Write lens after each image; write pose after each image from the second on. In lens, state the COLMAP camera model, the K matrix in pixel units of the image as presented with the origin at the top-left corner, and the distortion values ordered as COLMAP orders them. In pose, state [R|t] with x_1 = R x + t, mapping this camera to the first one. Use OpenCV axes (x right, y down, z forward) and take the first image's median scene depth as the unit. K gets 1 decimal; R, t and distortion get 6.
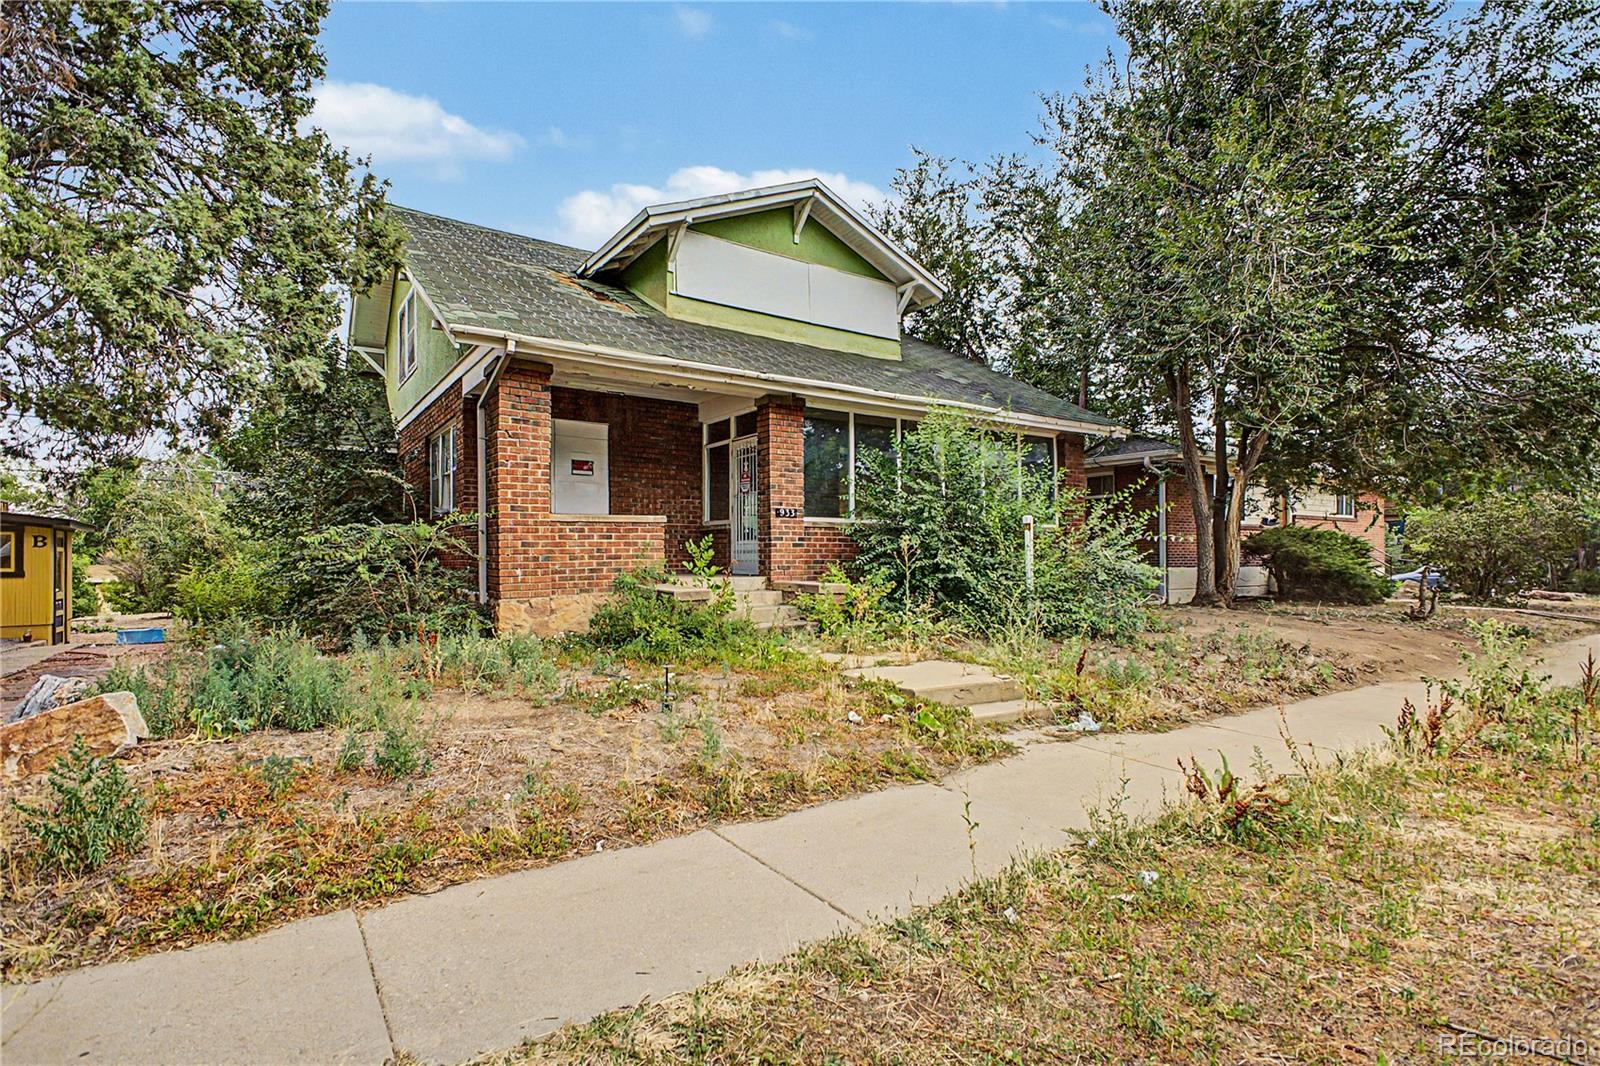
lens RADIAL K [[779.6, 0, 803.1], [0, 779.6, 545.3], [0, 0, 1]] dist [0.025248, 0.000168]
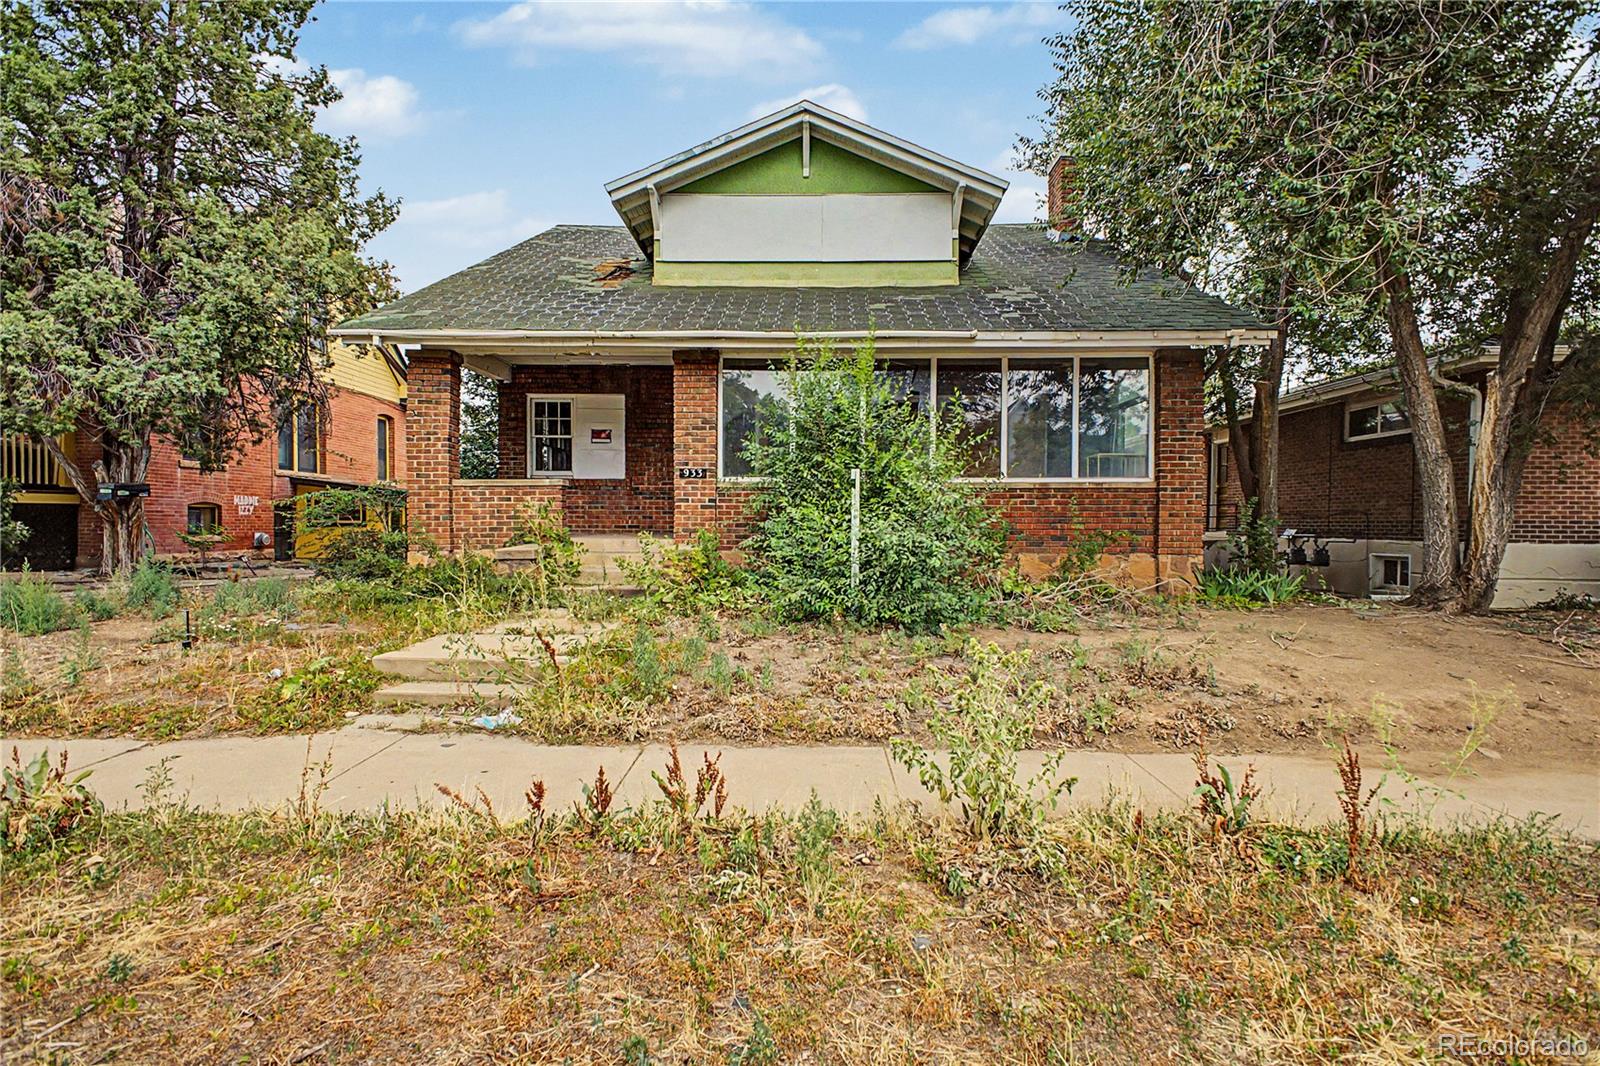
lens RADIAL K [[779.6, 0, 797.4], [0, 779.6, 525.2], [0, 0, 1]] dist [0.025248, 0.000168]
pose [[0.802411, 0.014622, -0.596593, 0.655177], [-0.001609, 0.999749, 0.022338, 0.000590], [0.596770, -0.016964, 0.802233, 0.309639]]
